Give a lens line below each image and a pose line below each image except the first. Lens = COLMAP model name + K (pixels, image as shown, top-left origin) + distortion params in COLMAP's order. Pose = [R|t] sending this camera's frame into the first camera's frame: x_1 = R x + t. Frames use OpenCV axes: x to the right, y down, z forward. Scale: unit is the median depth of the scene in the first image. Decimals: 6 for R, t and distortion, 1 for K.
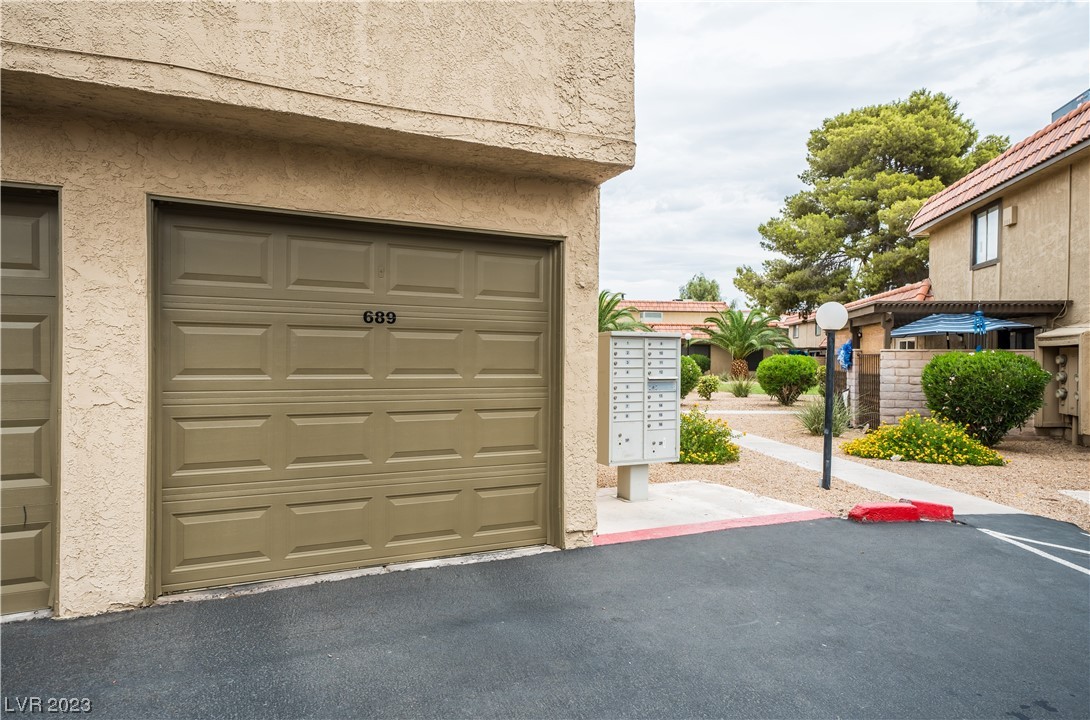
lens RADIAL K [[681.5, 0, 545.7], [0, 681.5, 360.9], [0, 0, 1]] dist [0.010883, -0.001746]
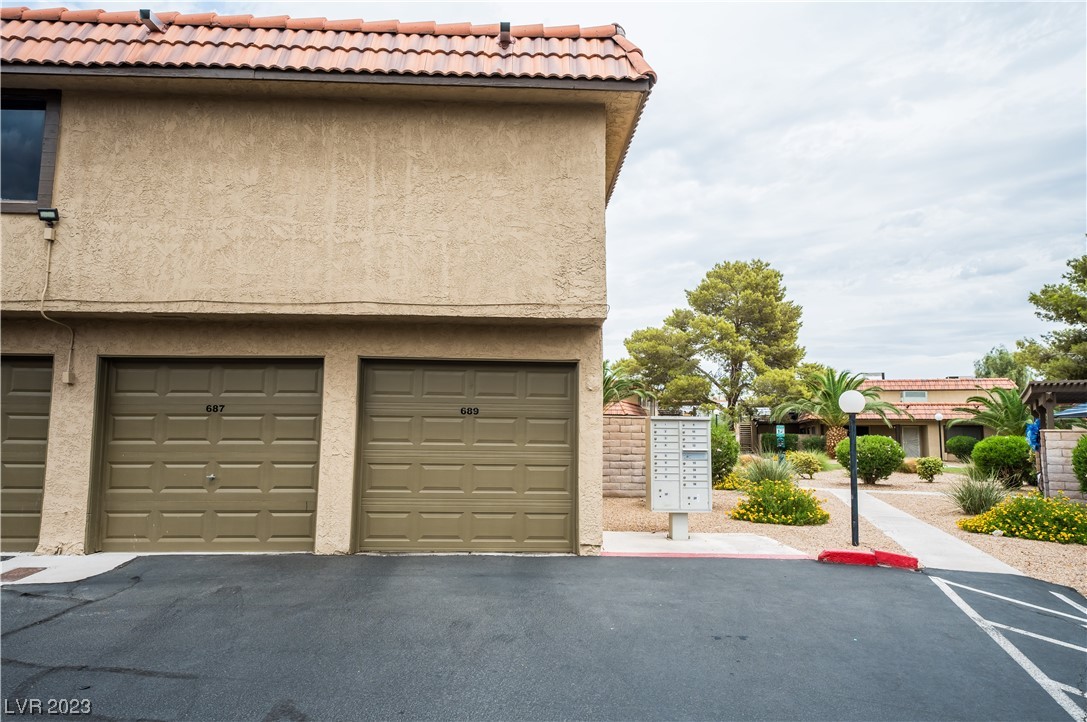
lens RADIAL K [[661.9, 0, 543.4], [0, 661.9, 360.0], [0, 0, 1]] dist [0.009000, 0.001008]
pose [[0.908232, -0.045758, -0.415959, 0.615634], [-0.006171, 0.992431, -0.122647, 0.014662], [0.418422, 0.113959, 0.901075, -0.475438]]
